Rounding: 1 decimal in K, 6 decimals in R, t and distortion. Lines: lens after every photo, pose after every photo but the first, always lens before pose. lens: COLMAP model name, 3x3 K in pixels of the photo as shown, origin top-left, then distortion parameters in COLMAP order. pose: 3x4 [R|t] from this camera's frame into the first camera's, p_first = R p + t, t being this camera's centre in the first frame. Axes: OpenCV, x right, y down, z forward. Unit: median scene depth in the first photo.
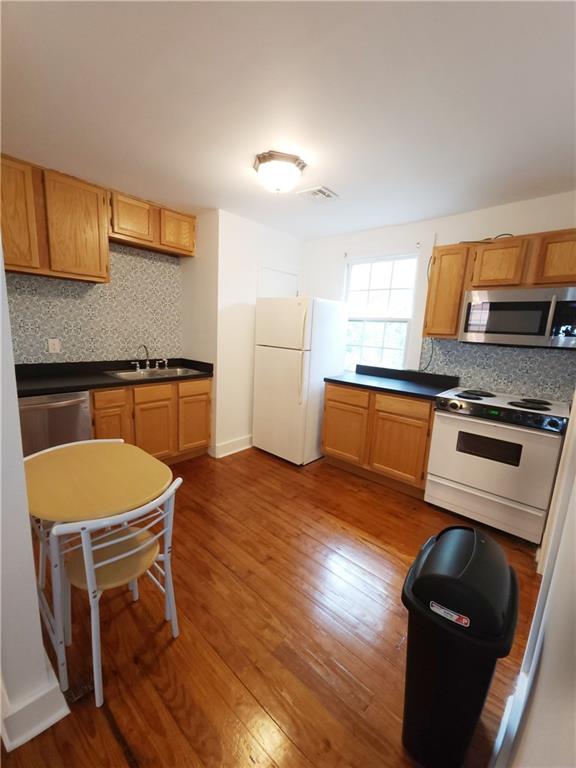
lens RADIAL K [[308.9, 0, 288.0], [0, 308.9, 384.0], [0, 0, 1]] dist [-0.001613, -0.000190]
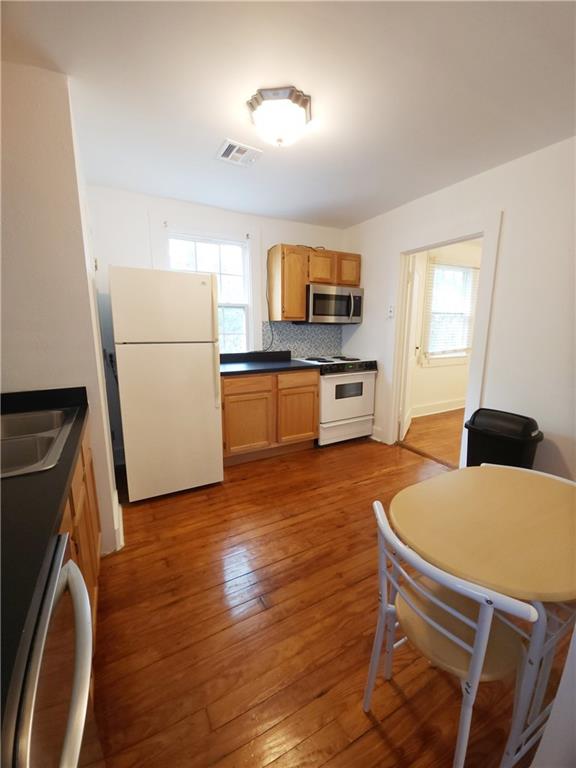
lens RADIAL K [[308.9, 0, 288.0], [0, 308.9, 384.0], [0, 0, 1]] dist [-0.001613, -0.000190]
pose [[0.341227, -0.226196, 0.912359, -0.679059], [0.177859, 0.968618, 0.173624, -0.117443], [-0.923001, 0.103026, 0.370750, 0.559132]]
